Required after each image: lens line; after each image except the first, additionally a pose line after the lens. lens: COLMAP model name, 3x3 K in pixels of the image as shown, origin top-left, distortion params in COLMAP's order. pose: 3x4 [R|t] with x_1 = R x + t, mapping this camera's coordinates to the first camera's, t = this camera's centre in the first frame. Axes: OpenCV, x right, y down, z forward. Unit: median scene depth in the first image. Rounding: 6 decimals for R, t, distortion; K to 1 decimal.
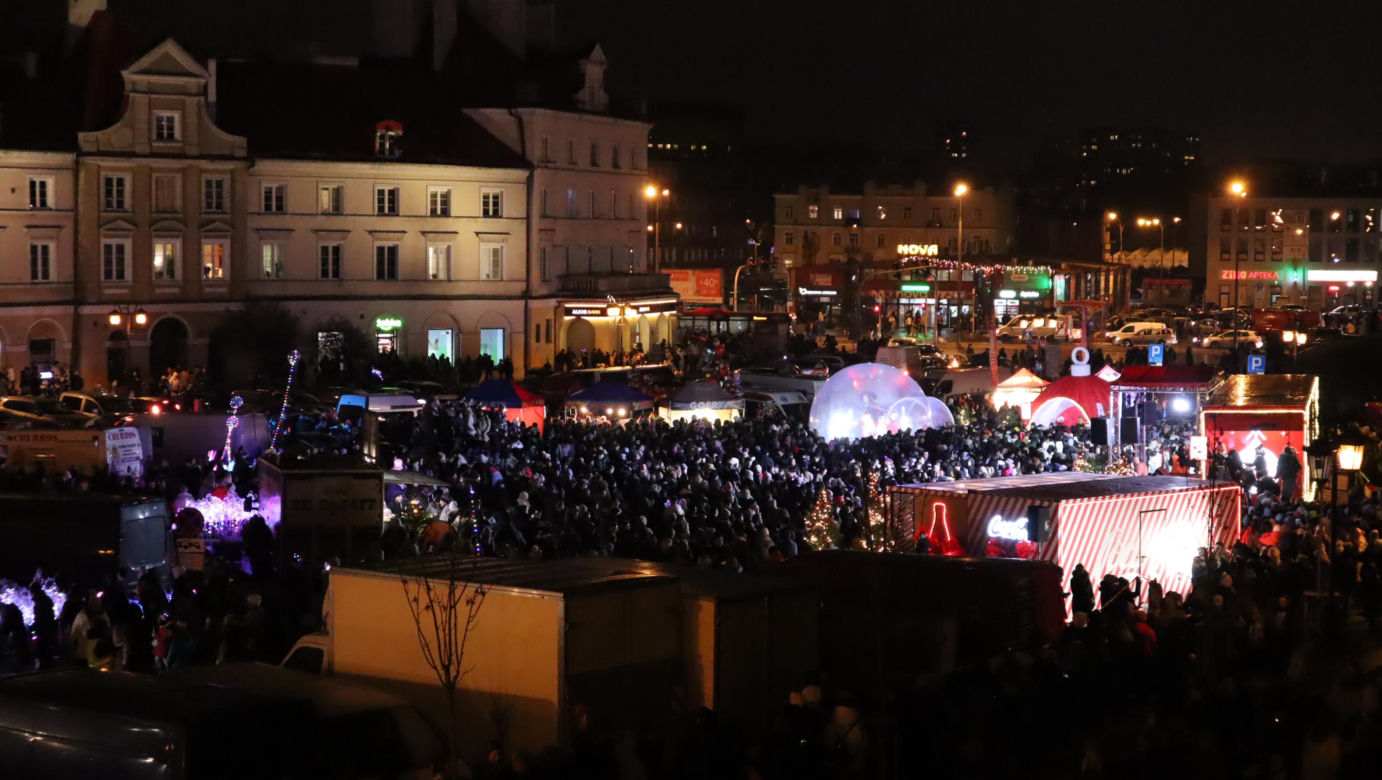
lens RADIAL K [[2214.8, 0, 691.0], [0, 2214.8, 390.0], [0, 0, 1]] dist [-0.025154, 0.226450]
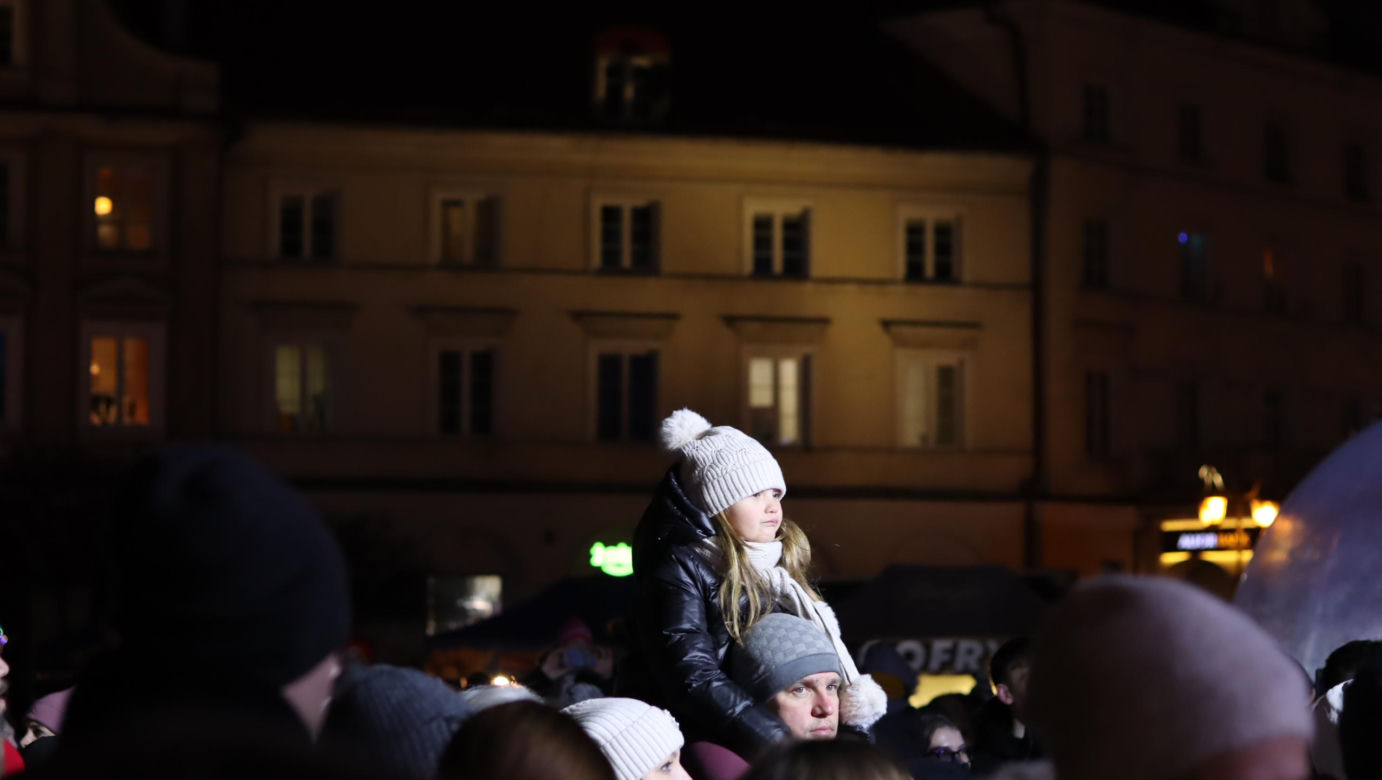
lens RADIAL K [[3223.3, 0, 691.0], [0, 3223.3, 390.0], [0, 0, 1]] dist [-0.074354, -0.160358]
pose [[0.923858, -0.036251, -0.381015, 0.083803], [-0.020481, 0.989396, -0.143794, 0.020493], [0.382188, 0.140649, 0.913318, 0.506145]]
